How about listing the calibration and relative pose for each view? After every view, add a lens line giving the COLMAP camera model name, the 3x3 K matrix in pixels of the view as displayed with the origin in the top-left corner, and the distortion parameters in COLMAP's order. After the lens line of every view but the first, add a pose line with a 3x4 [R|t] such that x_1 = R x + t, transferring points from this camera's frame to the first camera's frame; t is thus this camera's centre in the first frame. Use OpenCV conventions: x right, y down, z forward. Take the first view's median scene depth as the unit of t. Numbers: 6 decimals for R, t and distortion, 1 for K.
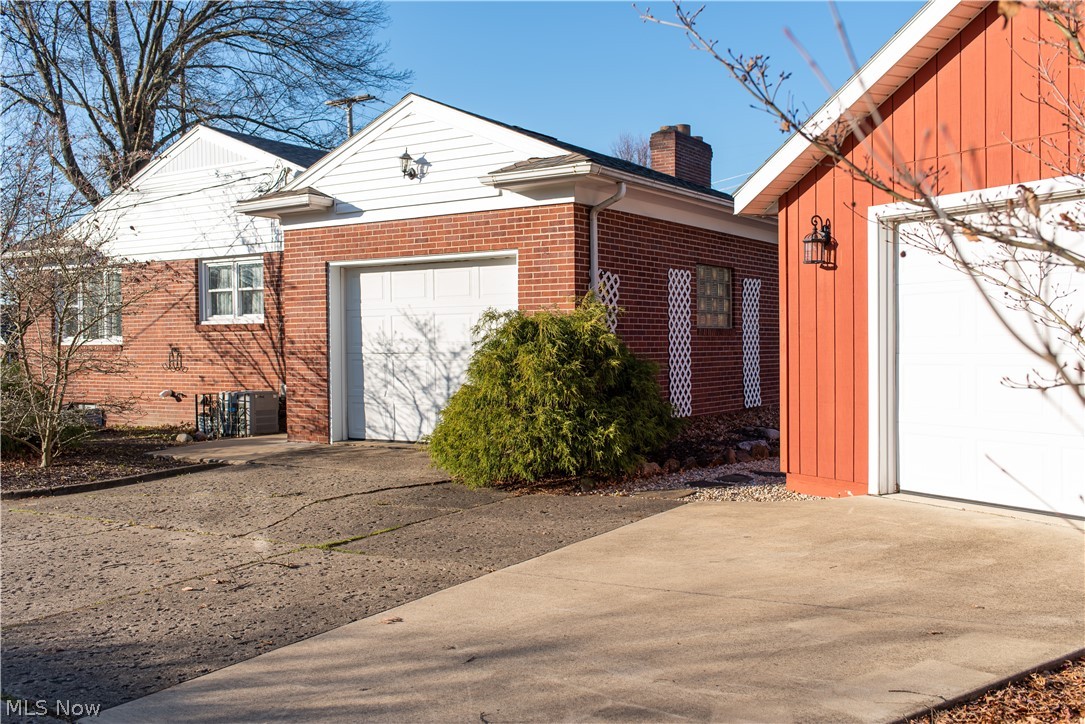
lens RADIAL K [[1026.8, 0, 533.1], [0, 1026.8, 360.9], [0, 0, 1]] dist [0.002291, 0.001823]
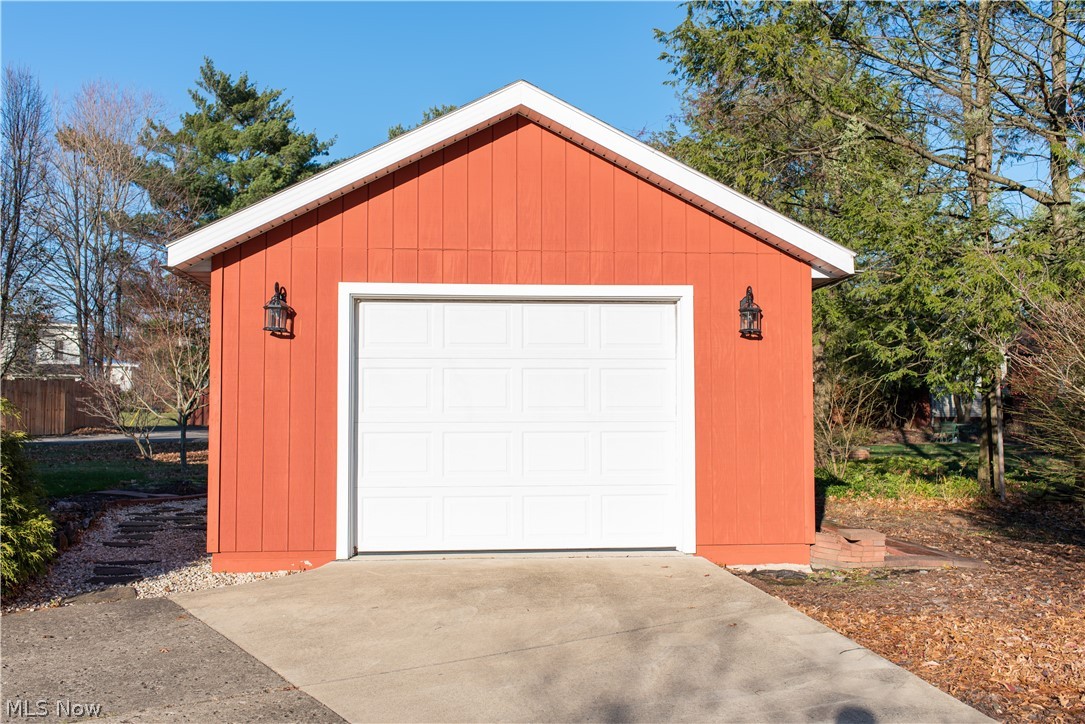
lens RADIAL K [[1026.8, 0, 533.1], [0, 1026.8, 360.9], [0, 0, 1]] dist [0.002291, 0.001823]
pose [[0.377189, 0.074768, 0.923114, -0.535762], [0.018620, 0.995922, -0.088273, 0.025250], [-0.925949, 0.050484, 0.374258, 0.409634]]
